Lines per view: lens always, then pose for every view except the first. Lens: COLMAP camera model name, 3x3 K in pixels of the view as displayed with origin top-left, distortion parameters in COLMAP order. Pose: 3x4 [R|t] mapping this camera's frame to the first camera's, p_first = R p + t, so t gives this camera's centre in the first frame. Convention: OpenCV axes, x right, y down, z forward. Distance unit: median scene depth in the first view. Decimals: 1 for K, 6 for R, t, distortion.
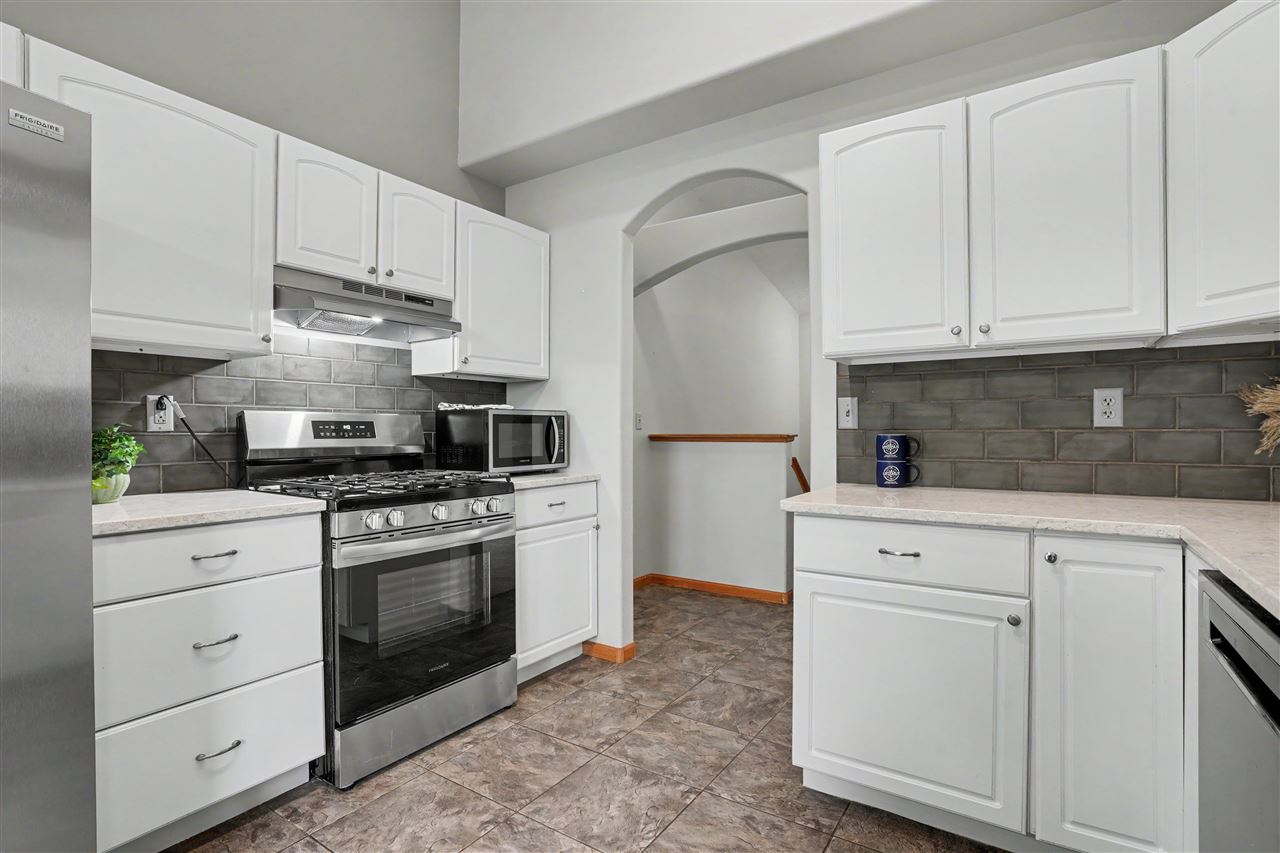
lens RADIAL K [[623.4, 0, 636.9], [0, 623.4, 431.1], [0, 0, 1]] dist [-0.027811, 0.000460]
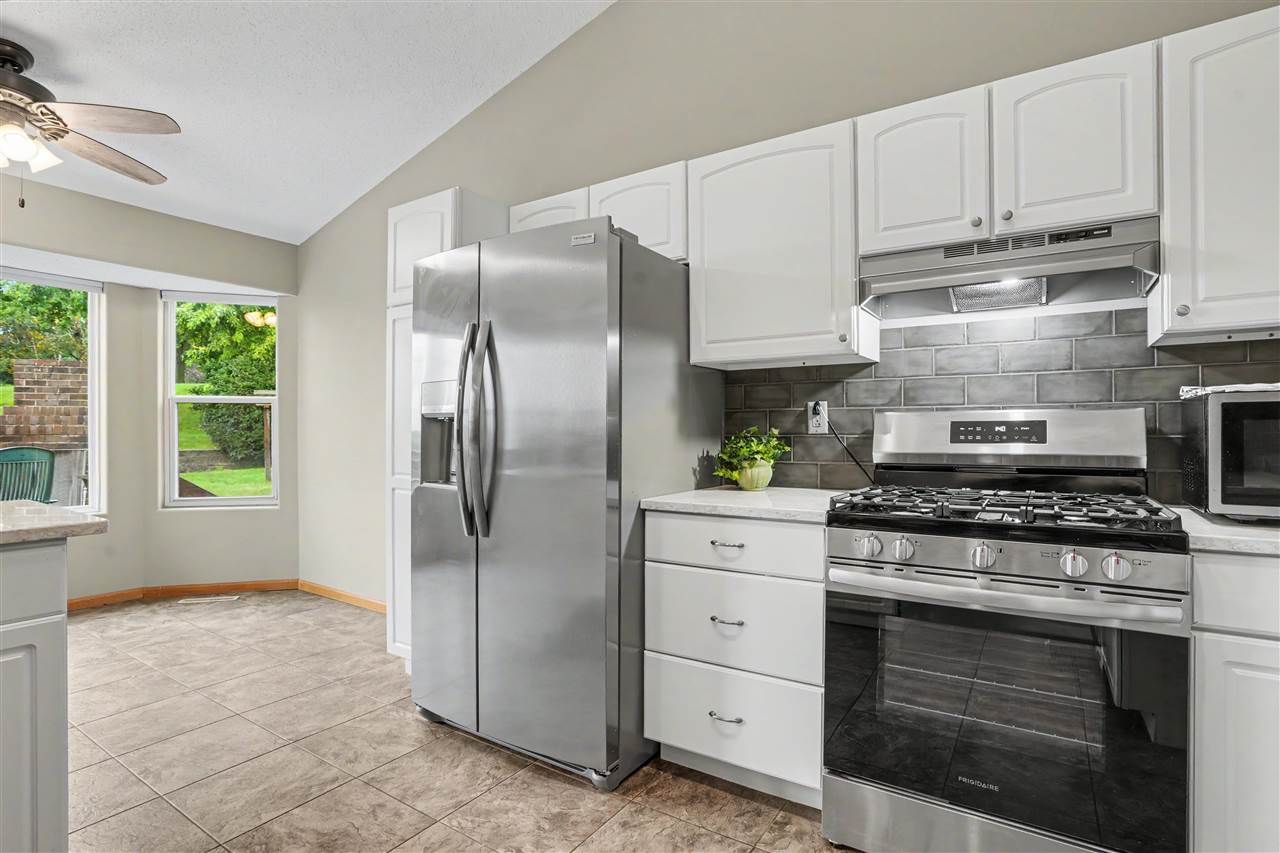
lens RADIAL K [[623.4, 0, 636.9], [0, 623.4, 431.1], [0, 0, 1]] dist [-0.027811, 0.000460]
pose [[0.009380, 0.001666, -0.999955, 0.318654], [0.002157, 0.999996, 0.001686, -0.006080], [0.999954, -0.002173, 0.009376, 0.572252]]
